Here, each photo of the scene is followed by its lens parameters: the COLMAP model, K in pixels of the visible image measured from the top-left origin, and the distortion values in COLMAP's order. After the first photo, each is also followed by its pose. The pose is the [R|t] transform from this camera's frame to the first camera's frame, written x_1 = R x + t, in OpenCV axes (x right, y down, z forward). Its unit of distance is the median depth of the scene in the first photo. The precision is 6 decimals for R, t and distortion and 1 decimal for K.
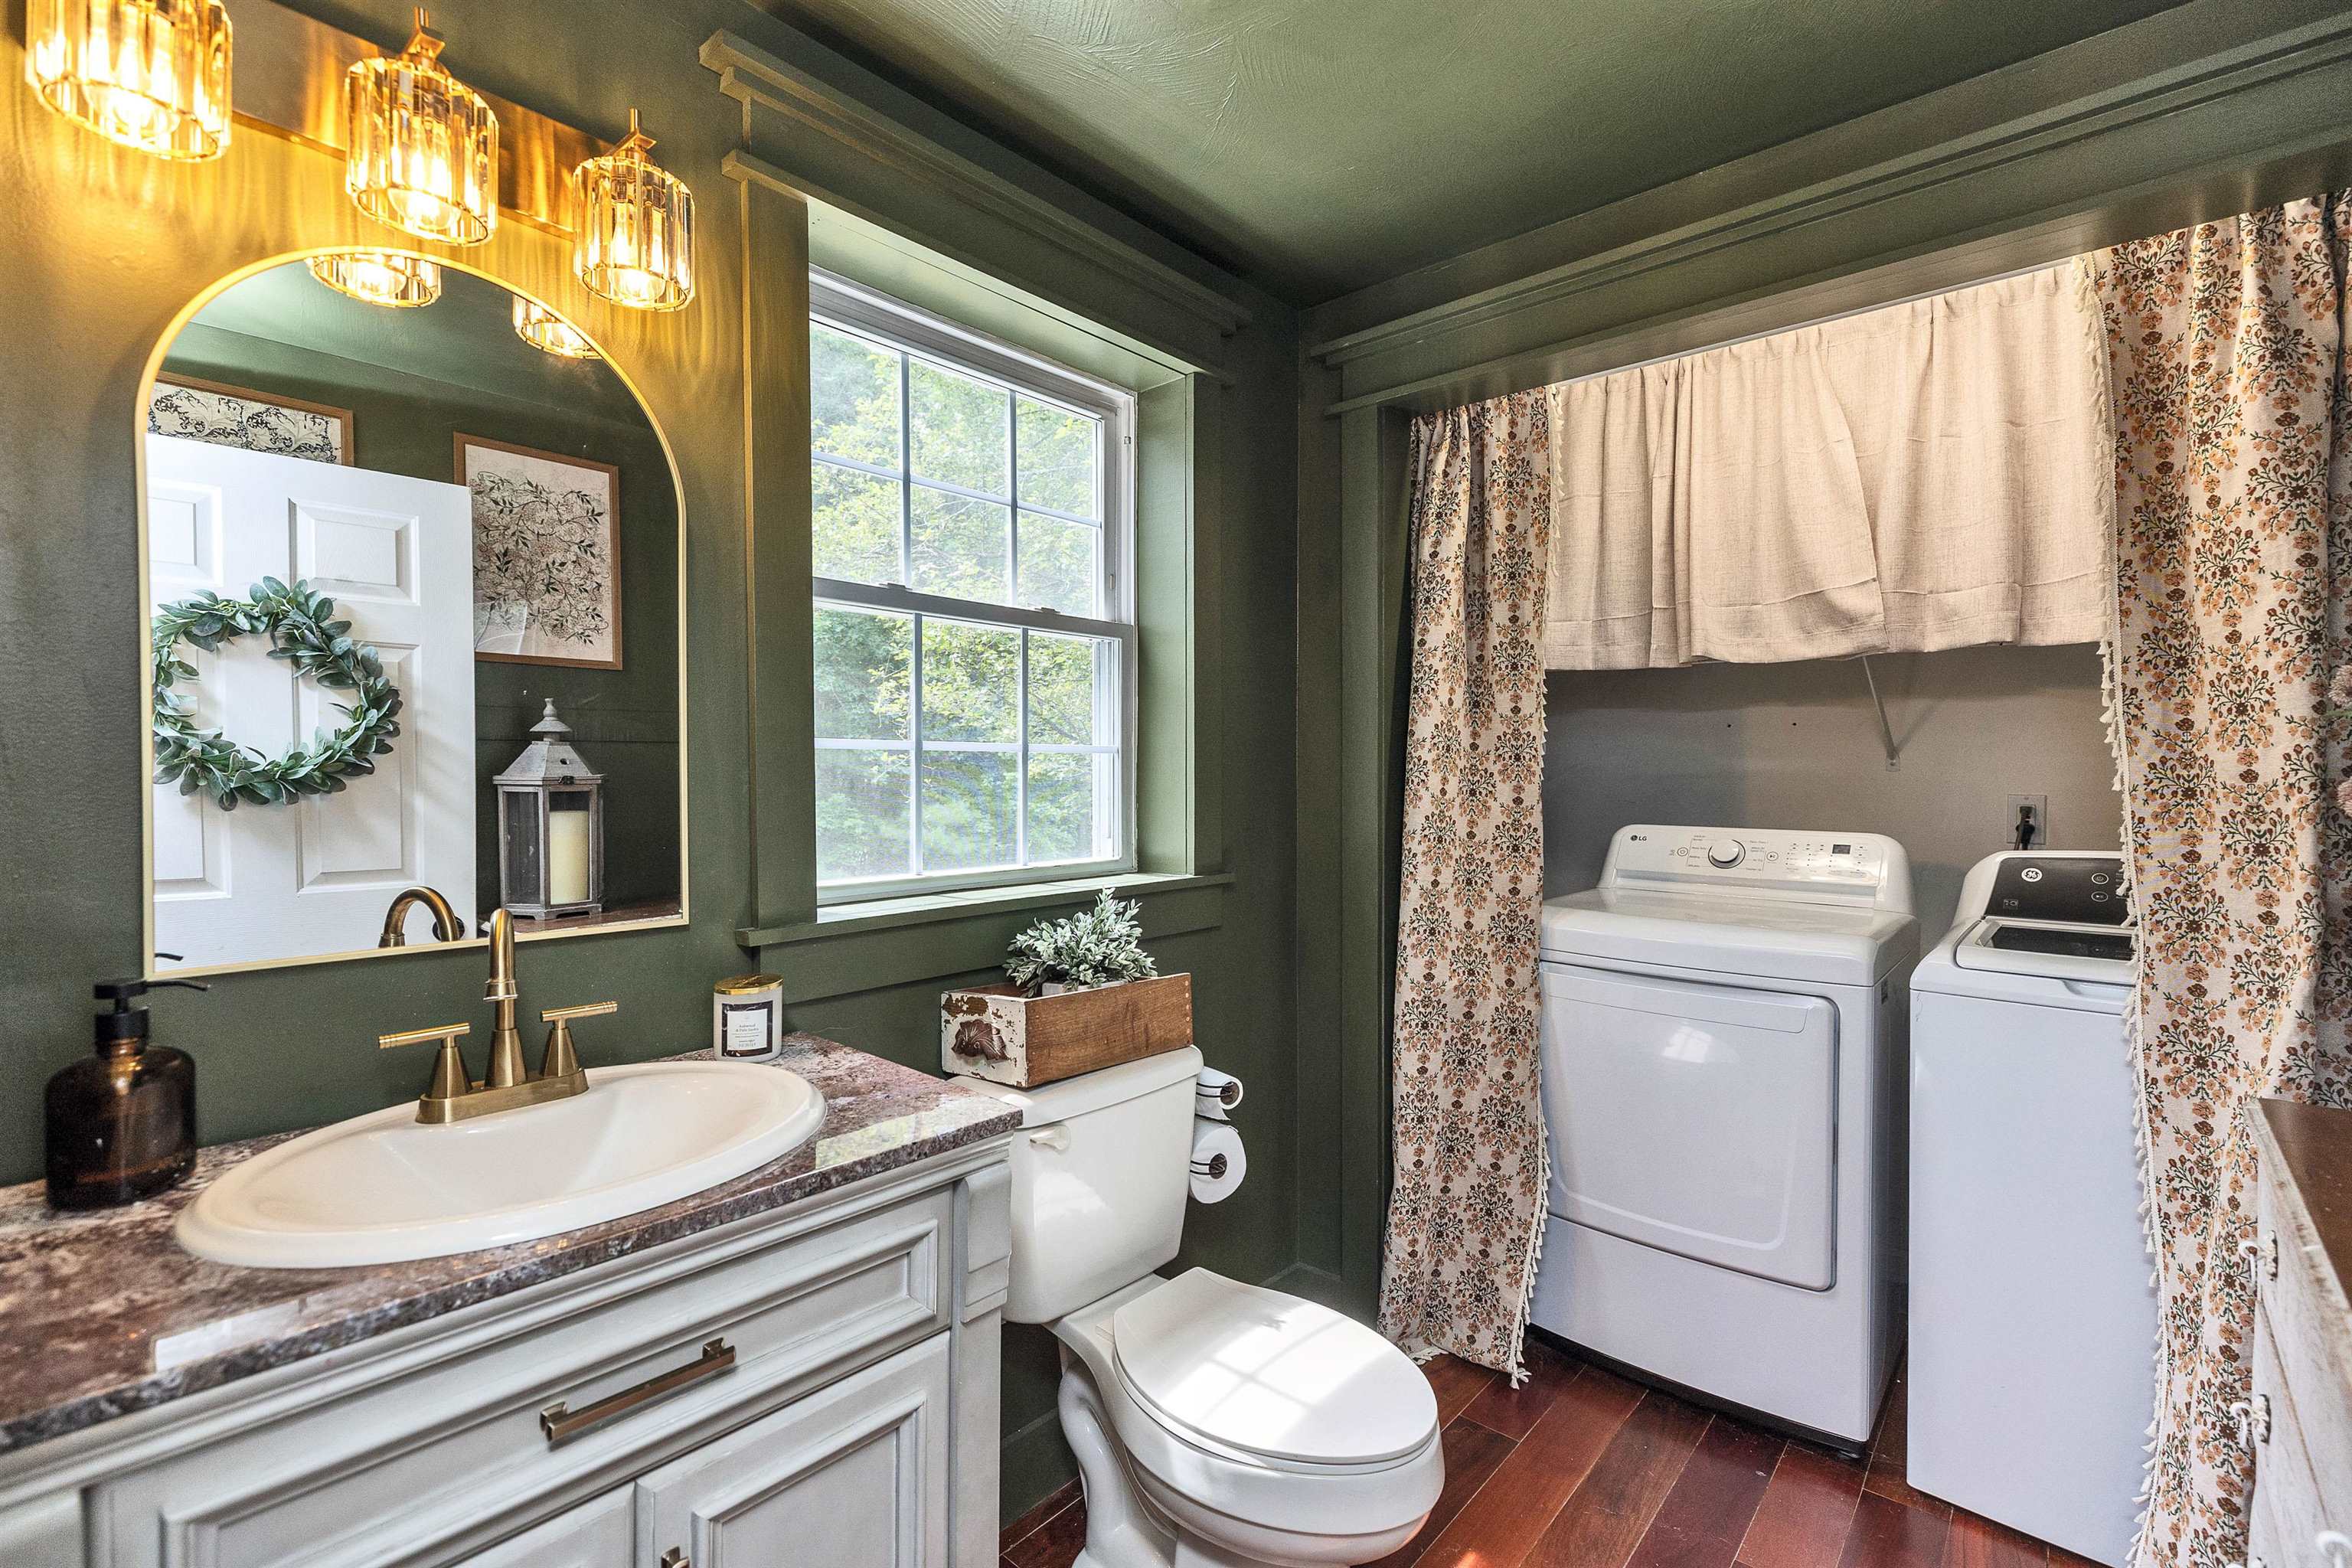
lens RADIAL K [[1063.3, 0, 1172.9], [0, 1063.3, 782.8], [0, 0, 1]] dist [0.000161, 0.000007]
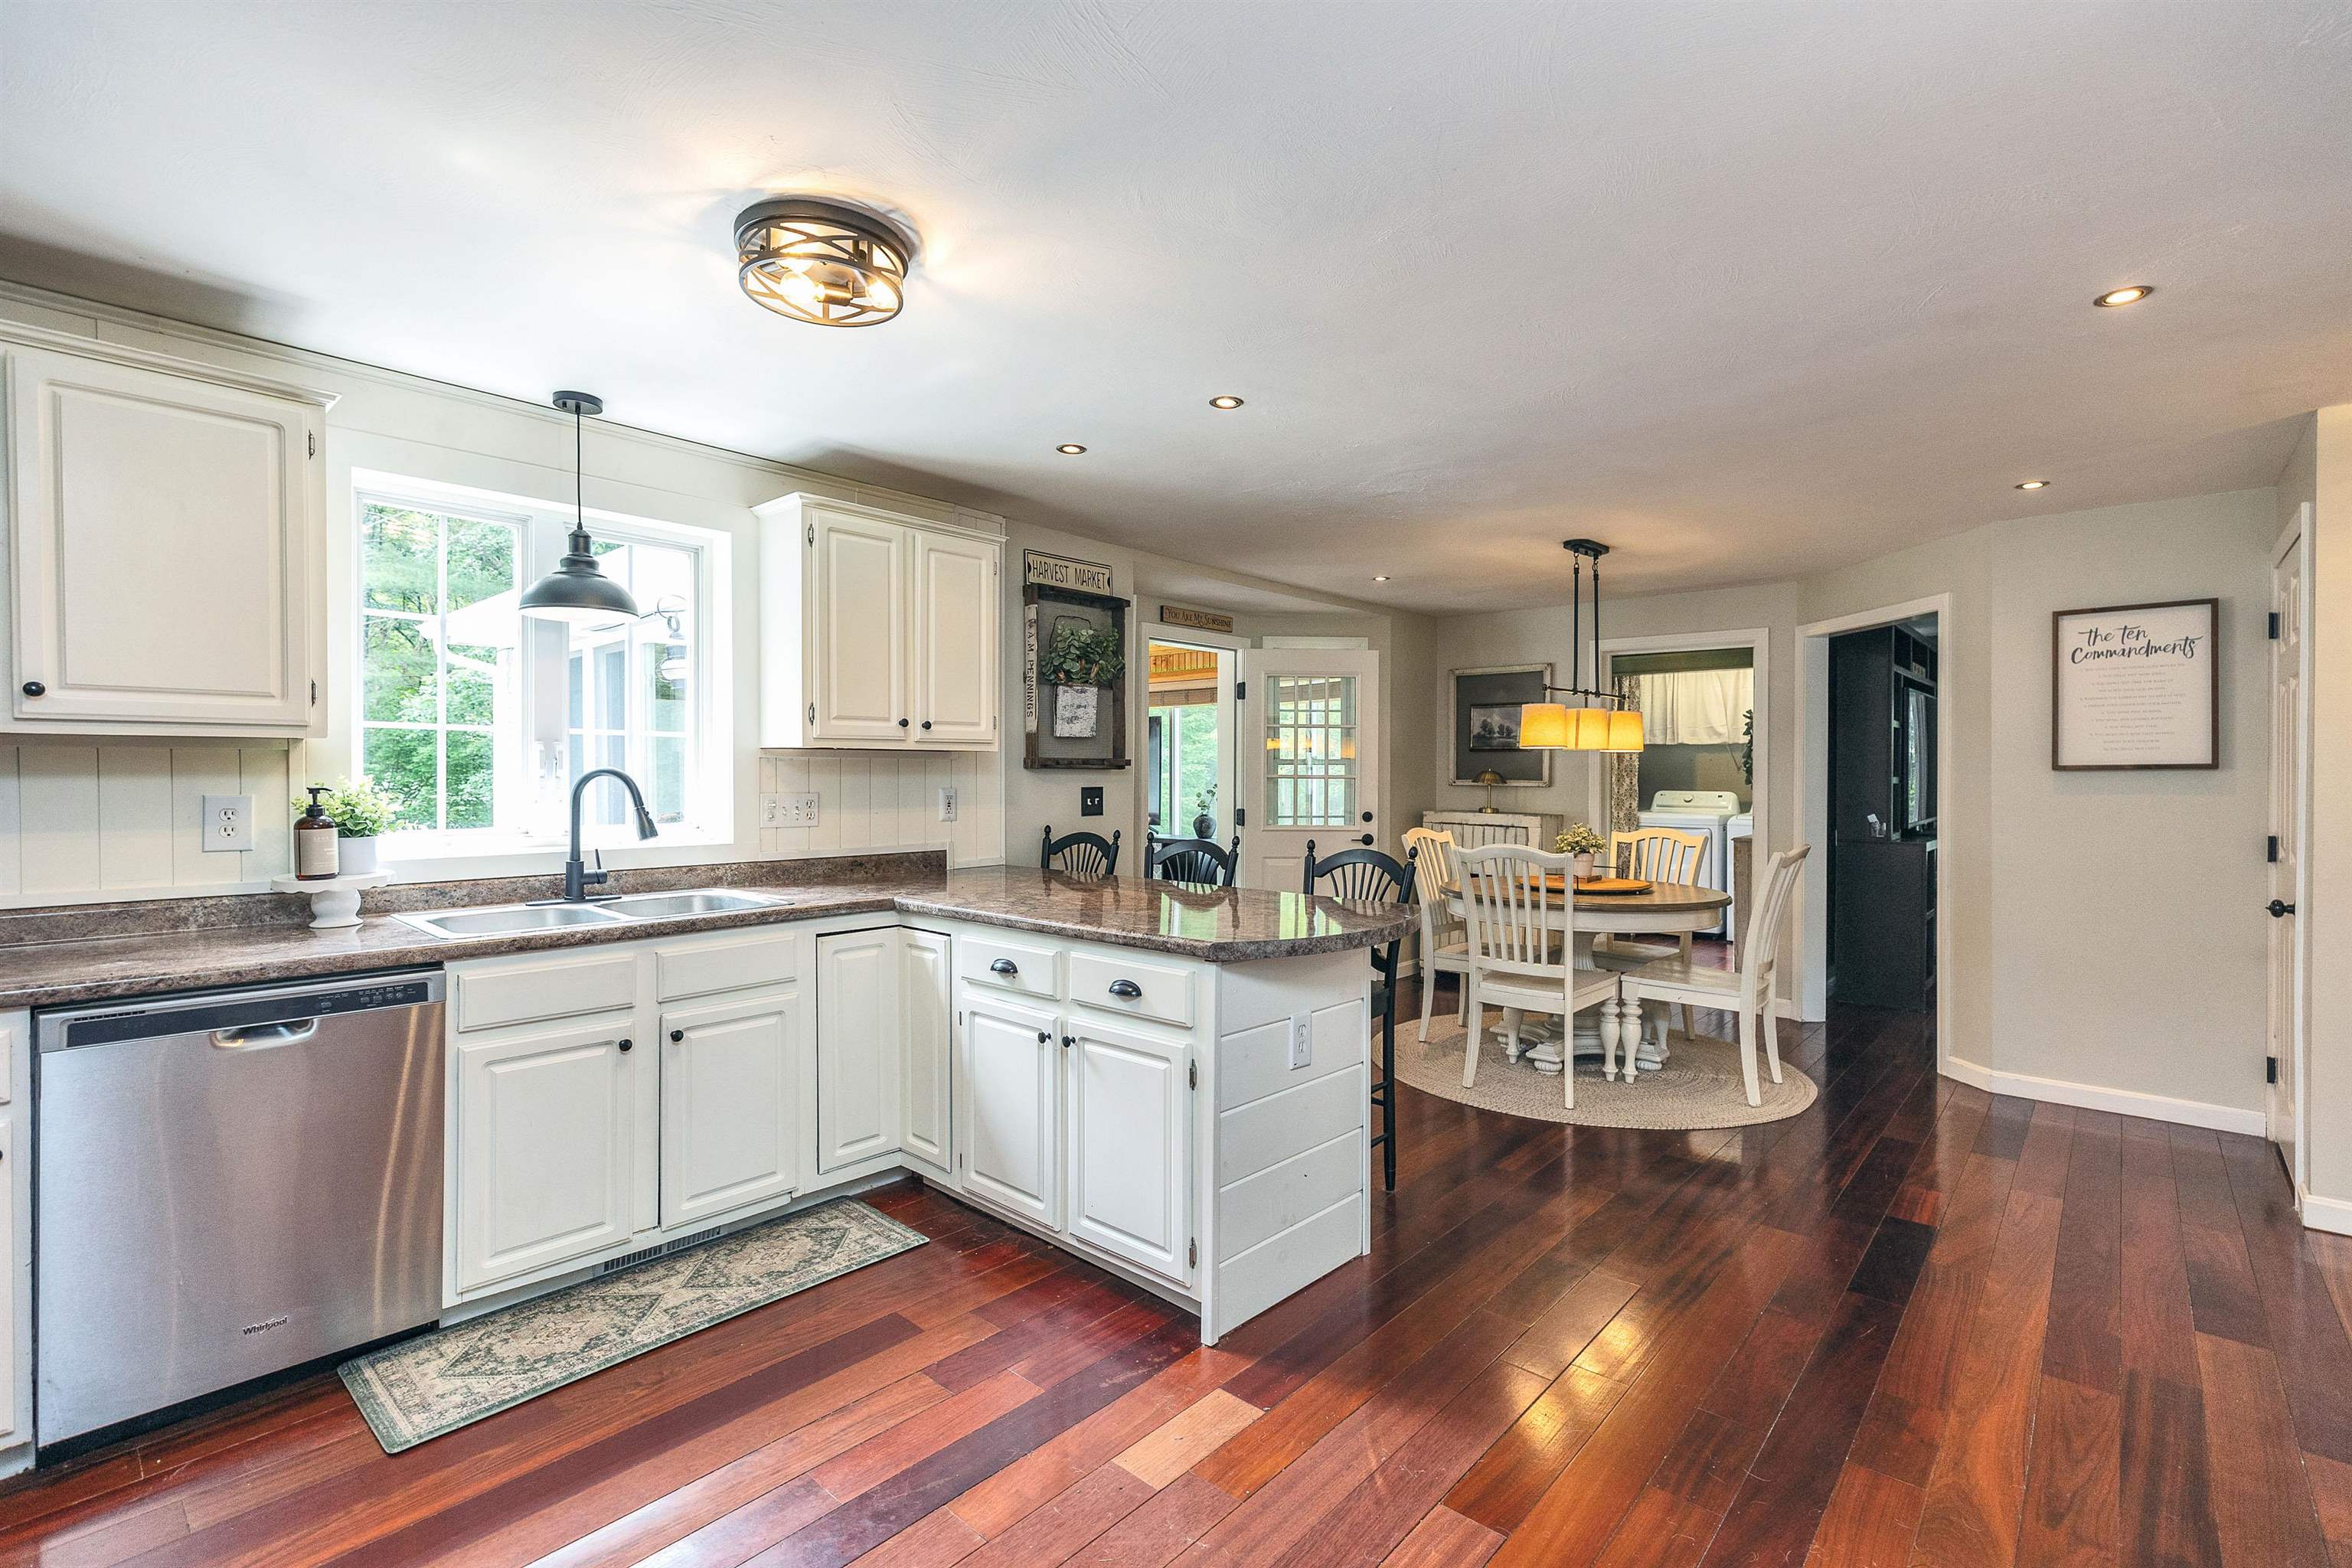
lens RADIAL K [[1063.3, 0, 1177.2], [0, 1063.3, 783.3], [0, 0, 1]] dist [0.000161, 0.000007]
pose [[0.999879, 0.001052, -0.015528, -1.193463], [-0.001231, 0.999933, -0.011523, 0.061423], [0.015515, 0.011541, 0.999813, -2.719351]]
